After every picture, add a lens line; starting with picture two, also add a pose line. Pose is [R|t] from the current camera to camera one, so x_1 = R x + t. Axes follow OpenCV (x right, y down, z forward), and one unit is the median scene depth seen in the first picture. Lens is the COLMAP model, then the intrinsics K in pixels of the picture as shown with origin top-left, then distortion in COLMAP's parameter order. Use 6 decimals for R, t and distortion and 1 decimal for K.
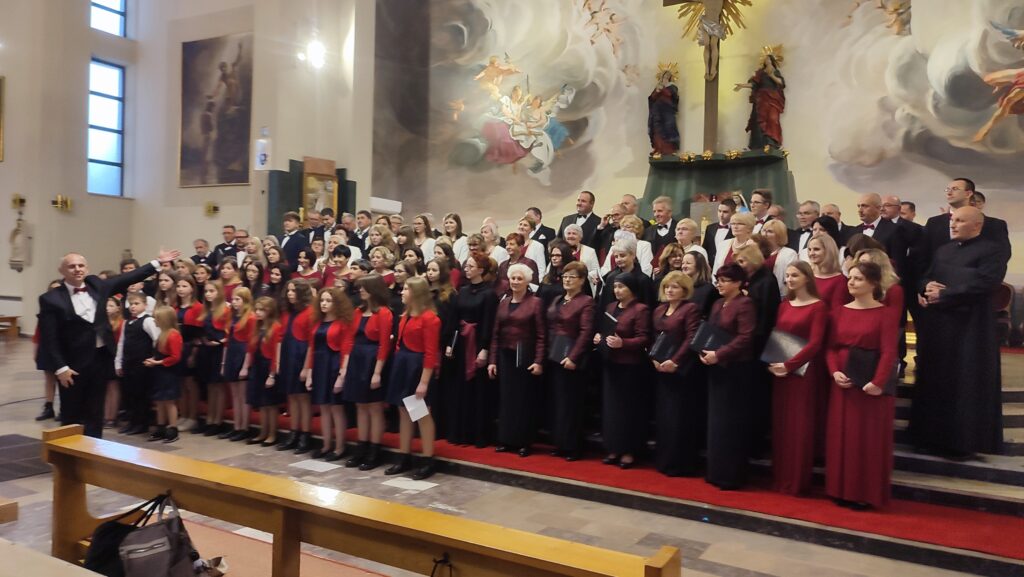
lens RADIAL K [[753.2, 0, 512.0], [0, 753.2, 288.5], [0, 0, 1]] dist [0.033719, -0.023914]
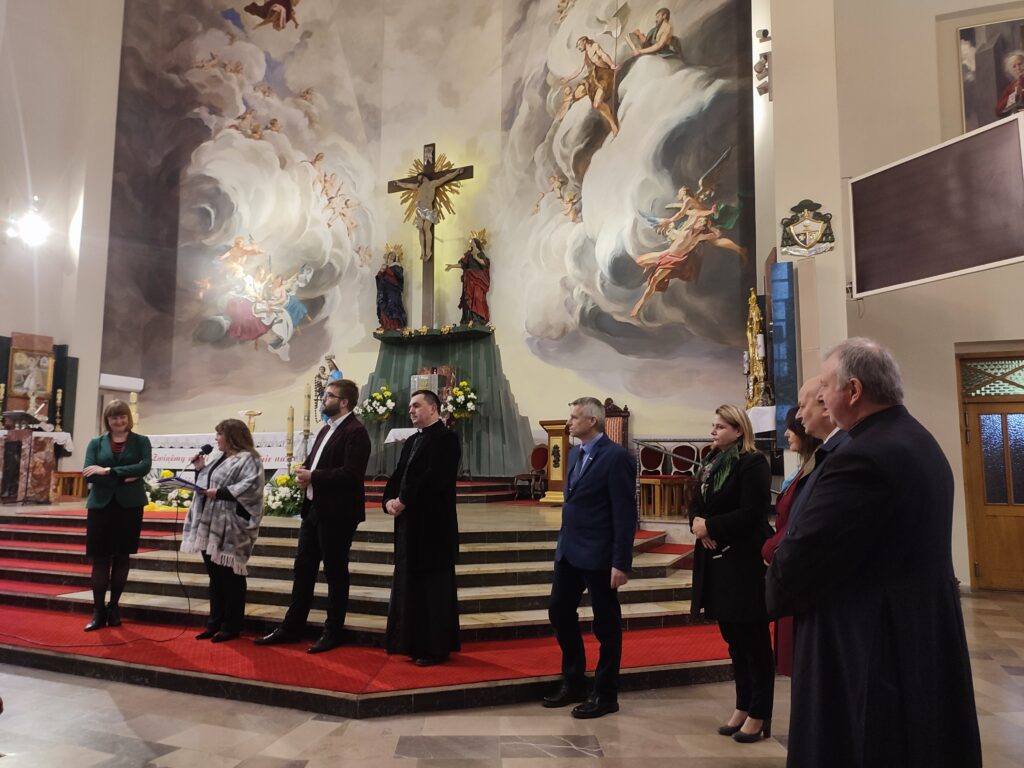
lens RADIAL K [[754.9, 0, 514.6], [0, 754.9, 379.8], [0, 0, 1]] dist [0.053707, -0.035241]
pose [[0.994431, -0.009117, 0.104993, 0.265559], [0.022264, 0.991939, -0.124746, 0.024685], [-0.103009, 0.126389, 0.986618, -0.038706]]
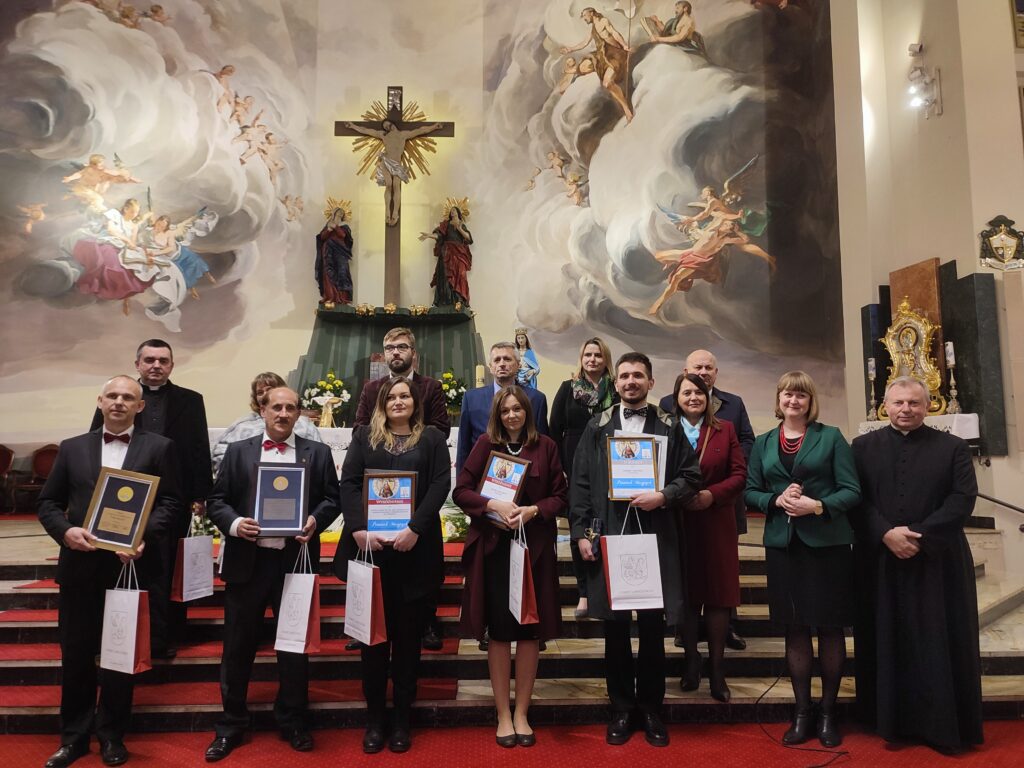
lens RADIAL K [[754.9, 0, 514.6], [0, 754.9, 379.8], [0, 0, 1]] dist [0.053707, -0.035241]
pose [[0.842850, 0.041010, 0.536584, -0.080860], [0.027362, 0.992537, -0.118837, 0.011509], [-0.537453, 0.114844, 0.835437, 0.201307]]
